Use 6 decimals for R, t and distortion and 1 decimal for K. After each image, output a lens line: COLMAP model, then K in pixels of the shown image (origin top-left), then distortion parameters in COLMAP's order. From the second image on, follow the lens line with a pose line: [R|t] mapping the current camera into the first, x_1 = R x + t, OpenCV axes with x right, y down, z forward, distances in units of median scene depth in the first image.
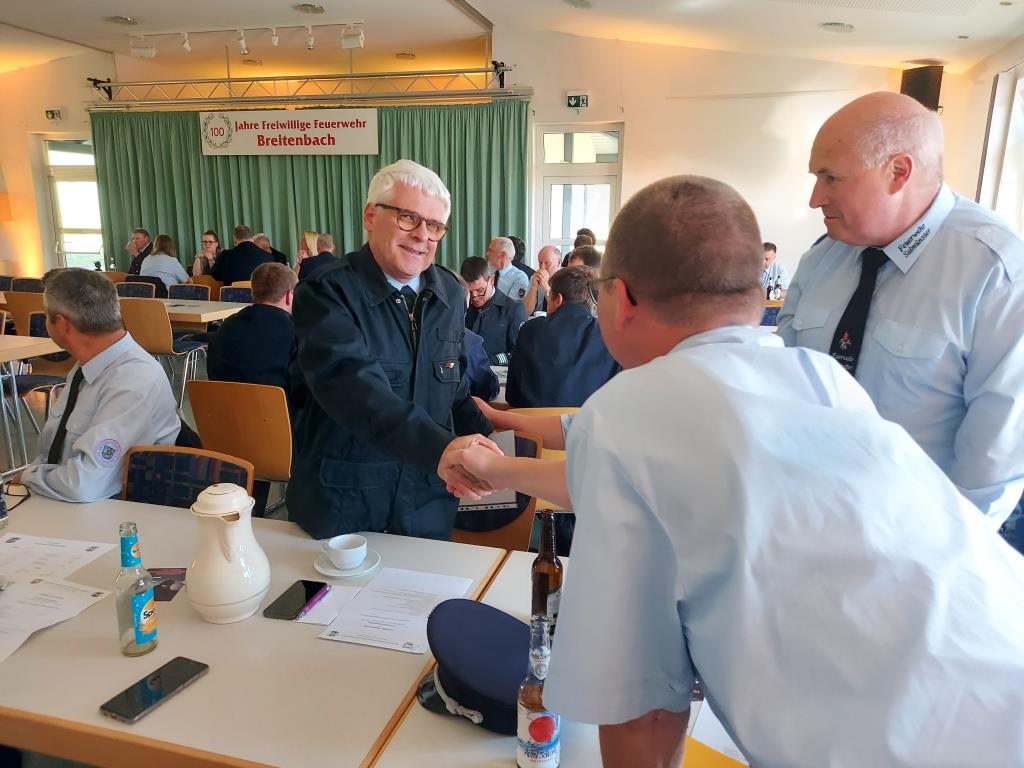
lens RADIAL K [[744.4, 0, 507.2], [0, 744.4, 392.5], [0, 0, 1]] dist [0.062928, -0.050136]
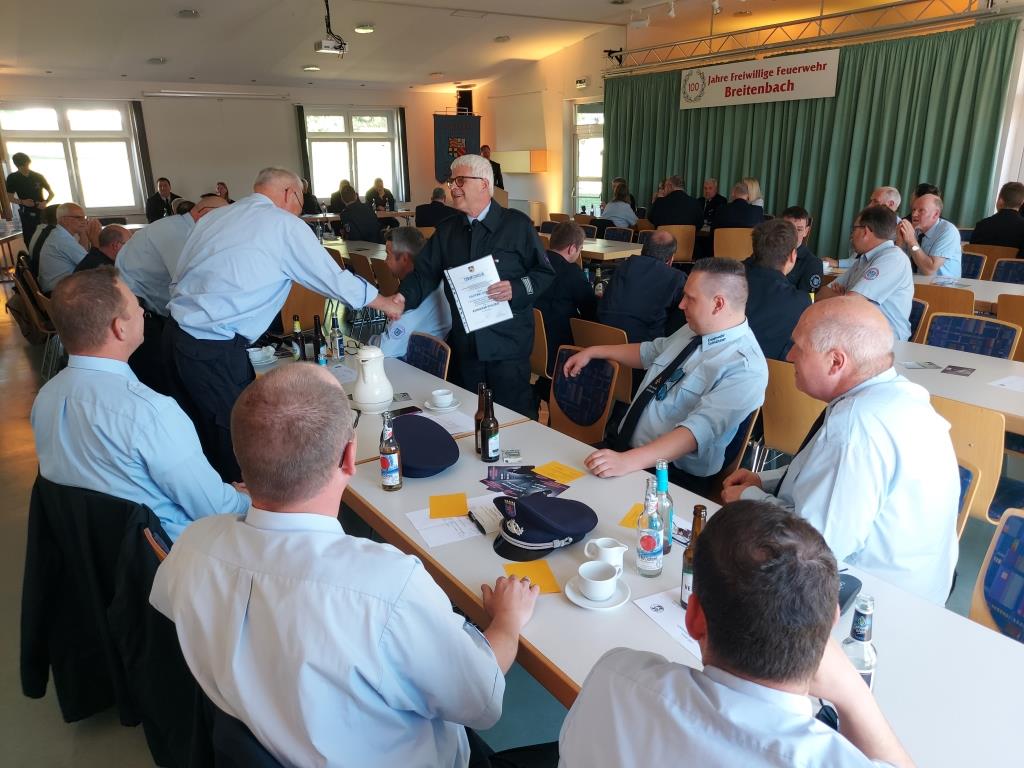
lens RADIAL K [[751.4, 0, 508.5], [0, 751.4, 396.3], [0, 0, 1]] dist [0.015137, -0.001027]
pose [[0.769679, 0.169401, -0.615547, 0.169902], [-0.116482, 0.985233, 0.125490, -0.005116], [0.627715, -0.024887, 0.778045, -0.046149]]
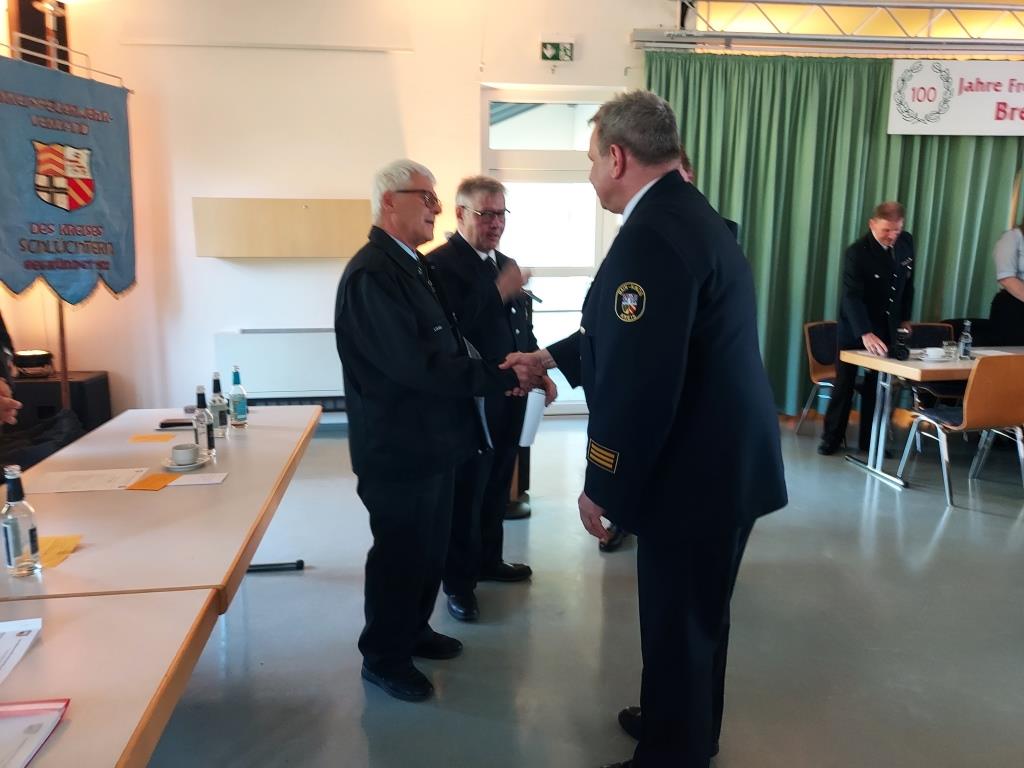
lens RADIAL K [[754.0, 0, 507.6], [0, 754.0, 380.0], [0, 0, 1]] dist [-0.000569, 0.030280]
pose [[0.922937, -0.078062, 0.376954, -0.935686], [0.094245, 0.995244, -0.024648, -0.147580], [-0.373237, 0.058275, 0.925904, 0.609089]]
